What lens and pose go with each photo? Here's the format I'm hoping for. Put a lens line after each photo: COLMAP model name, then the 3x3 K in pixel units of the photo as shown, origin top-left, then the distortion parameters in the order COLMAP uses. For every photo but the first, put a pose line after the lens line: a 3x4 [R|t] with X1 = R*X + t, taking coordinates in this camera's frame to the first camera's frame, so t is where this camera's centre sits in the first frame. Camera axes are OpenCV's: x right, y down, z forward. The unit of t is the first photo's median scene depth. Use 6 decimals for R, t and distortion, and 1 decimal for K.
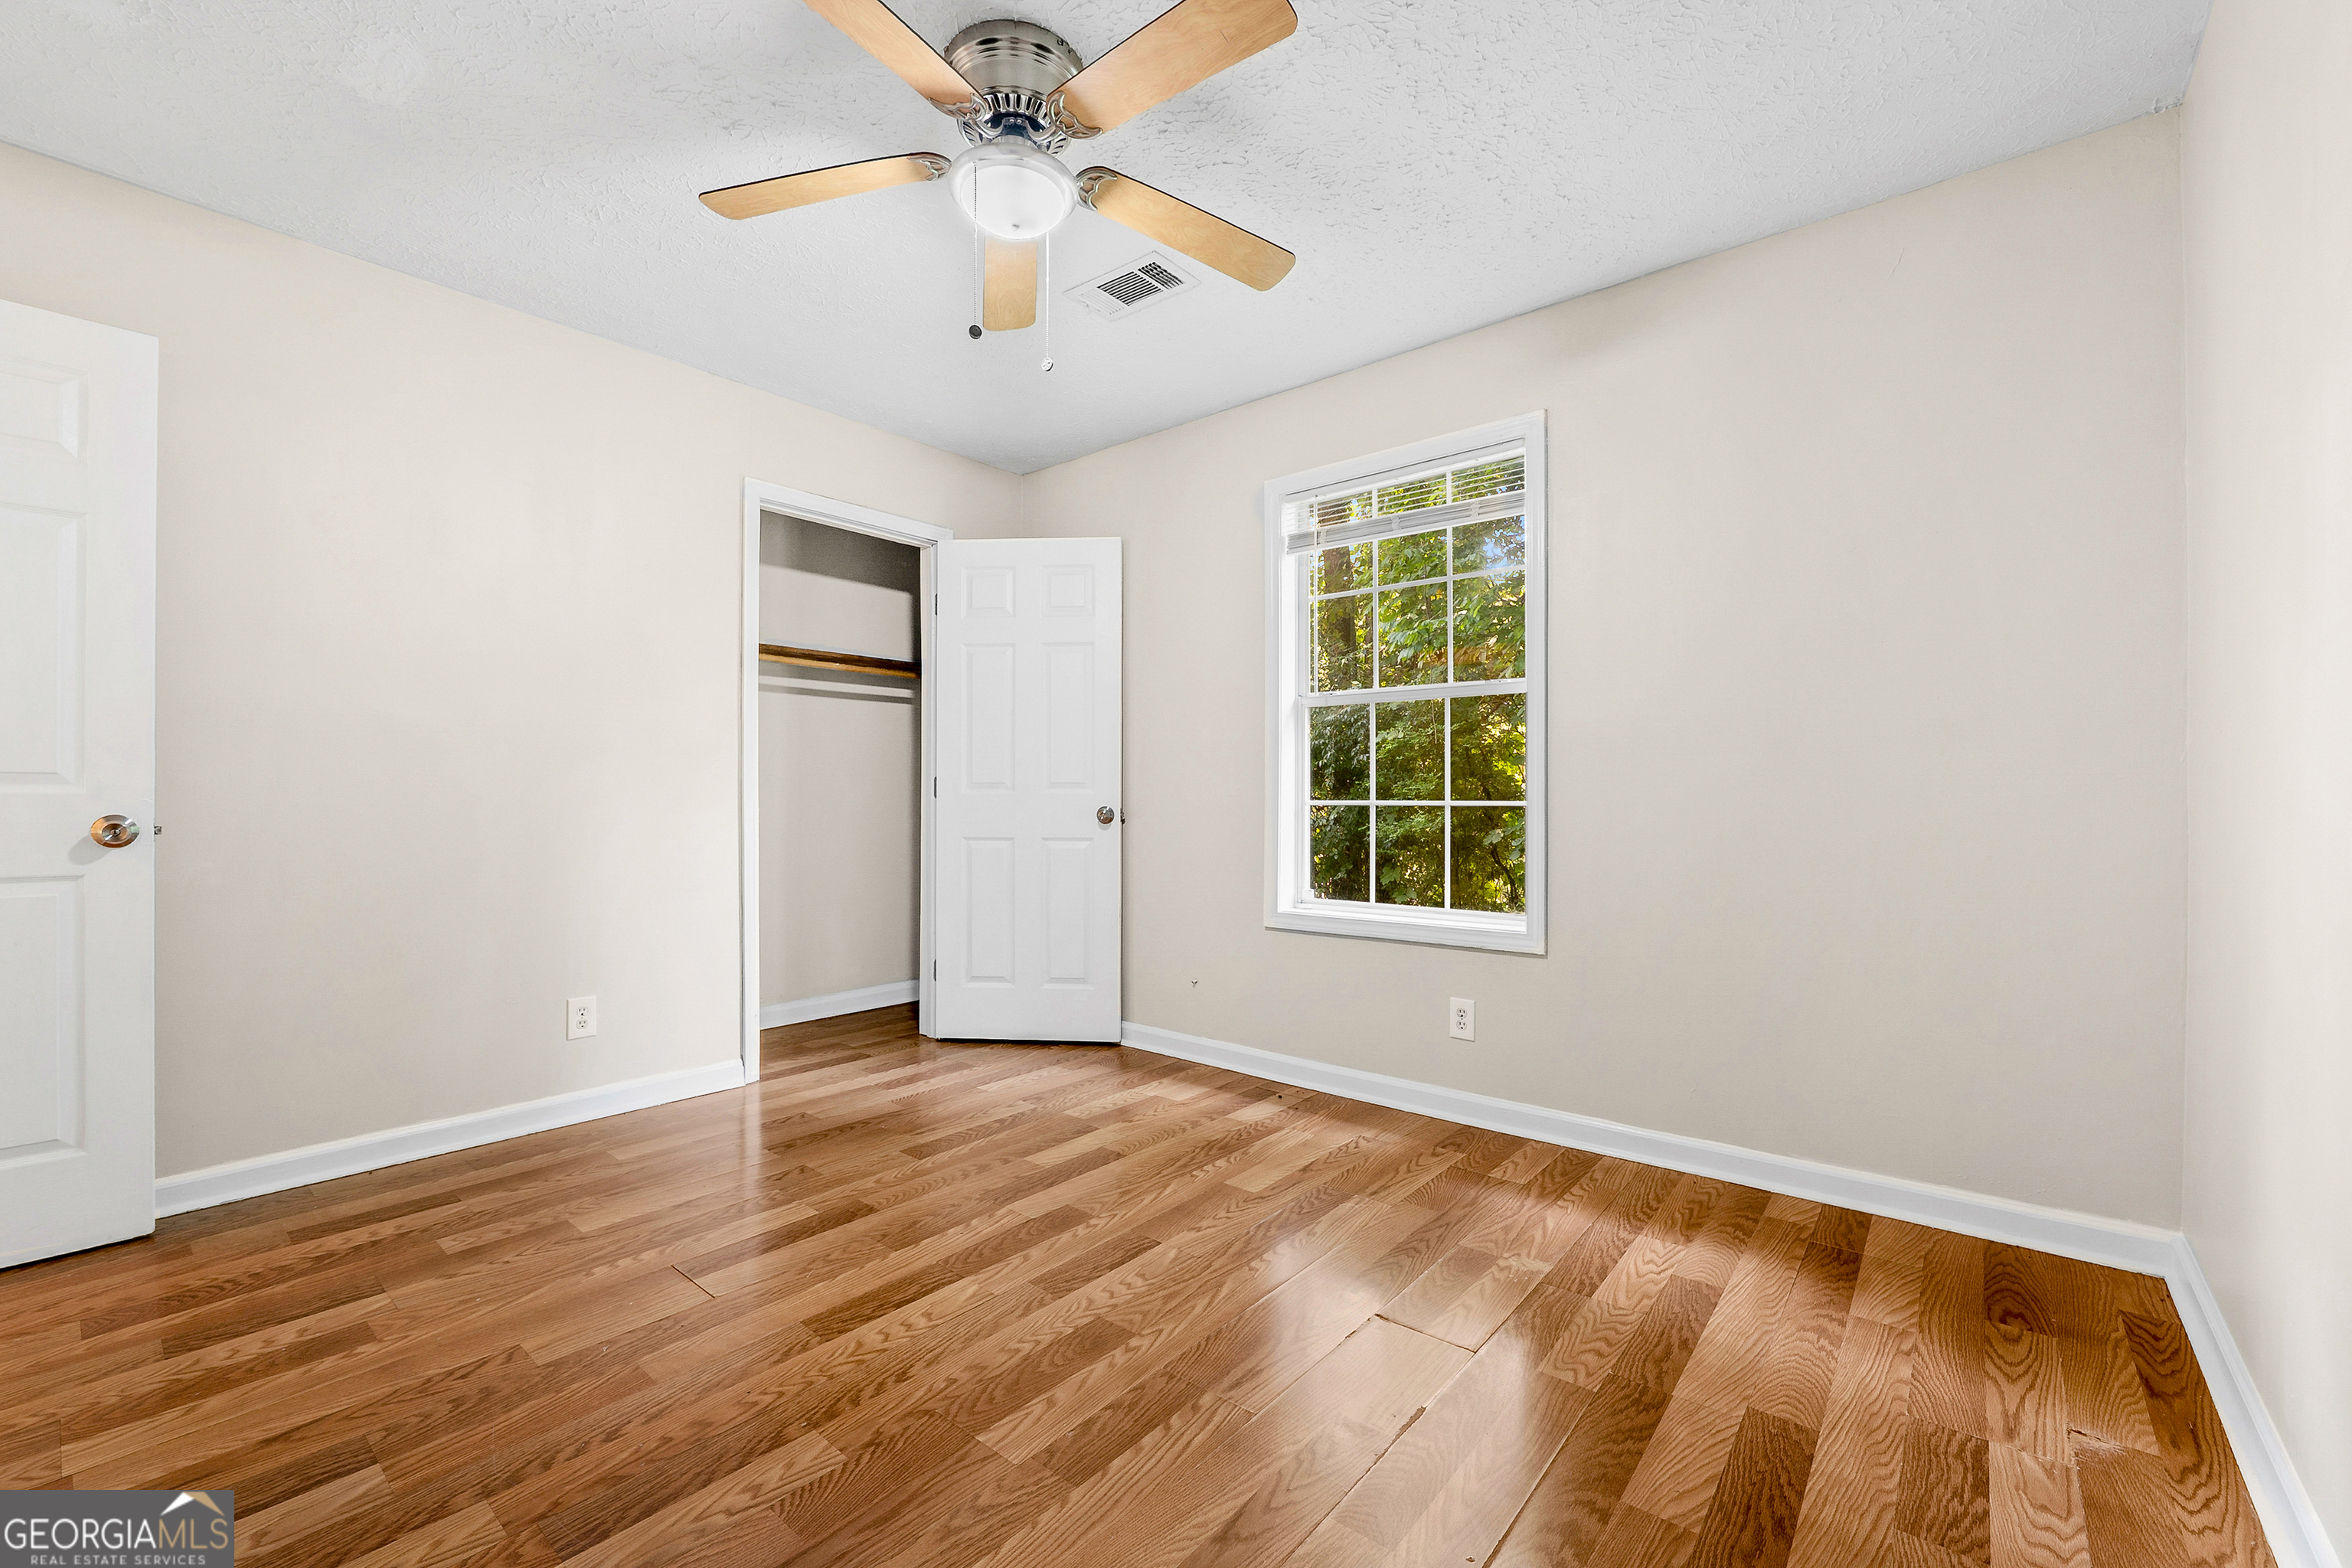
lens RADIAL K [[953.9, 0, 1173.2], [0, 953.9, 793.1], [0, 0, 1]] dist [-0.011251, 0.000178]
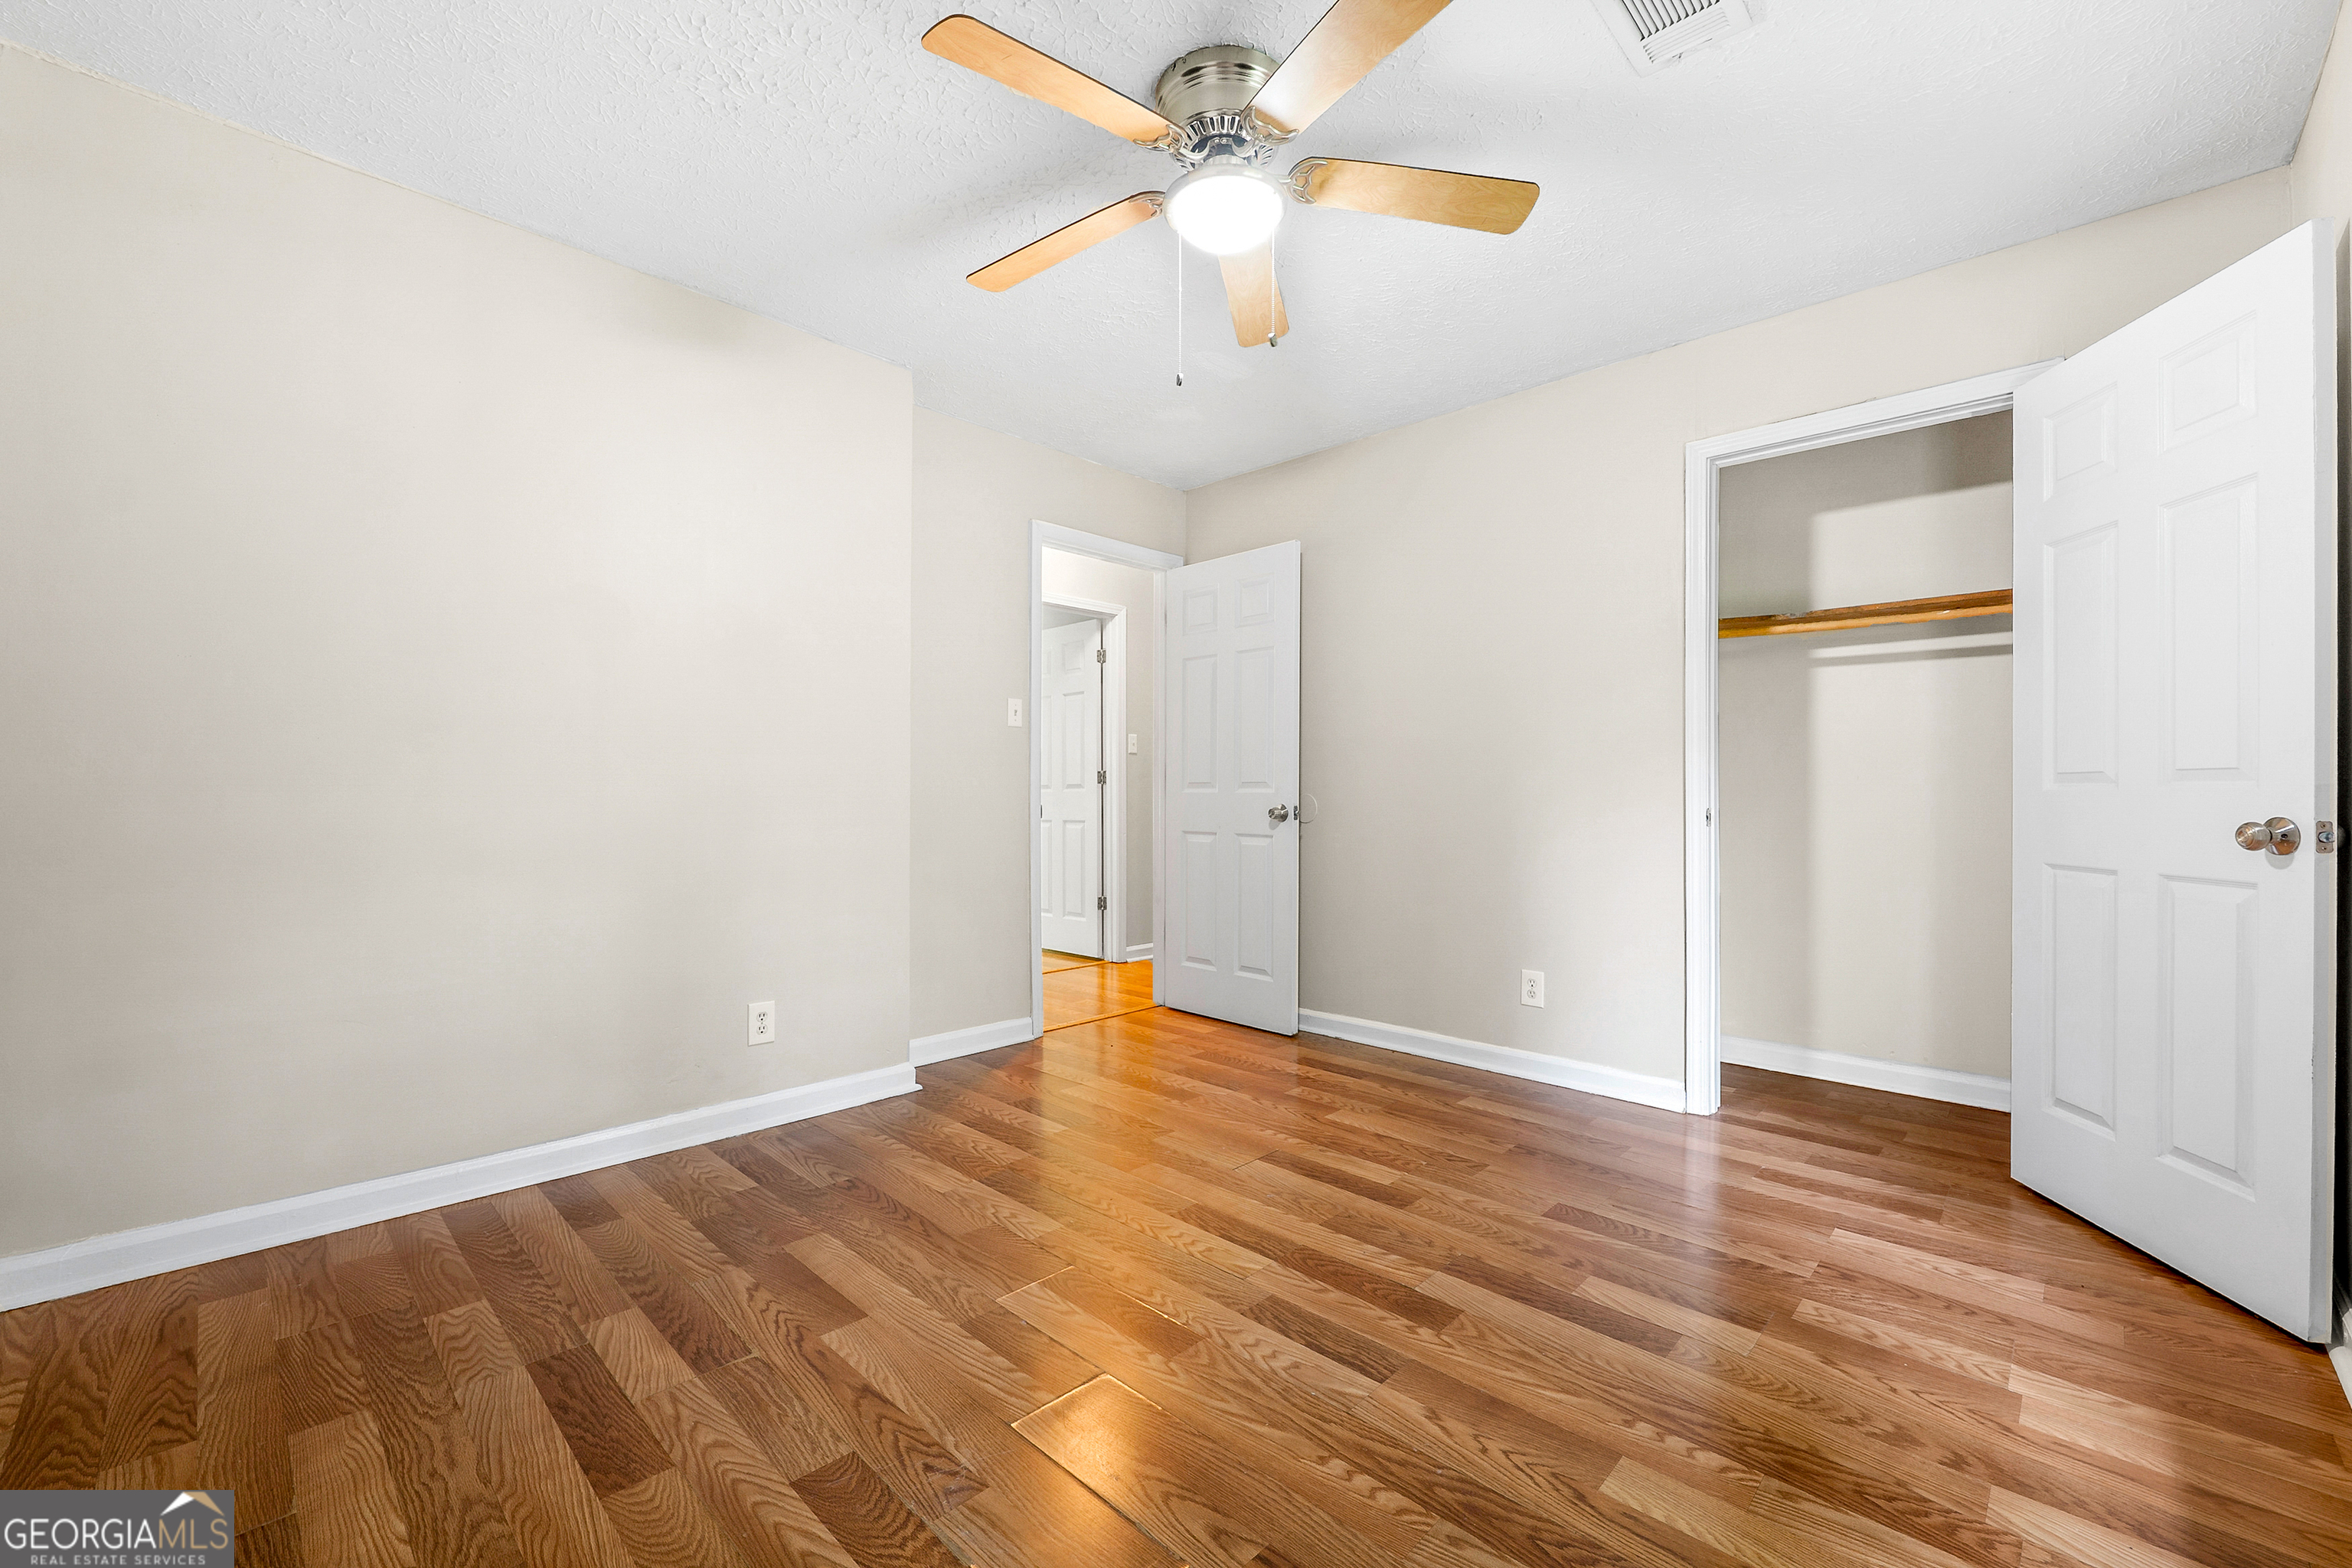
lens RADIAL K [[953.9, 0, 1173.2], [0, 953.9, 793.1], [0, 0, 1]] dist [-0.011251, 0.000178]
pose [[-0.067978, -0.003743, -0.997680, 0.600000], [-0.000948, 0.999993, -0.003687, 0.006705], [0.997686, 0.000695, -0.067981, 0.708135]]
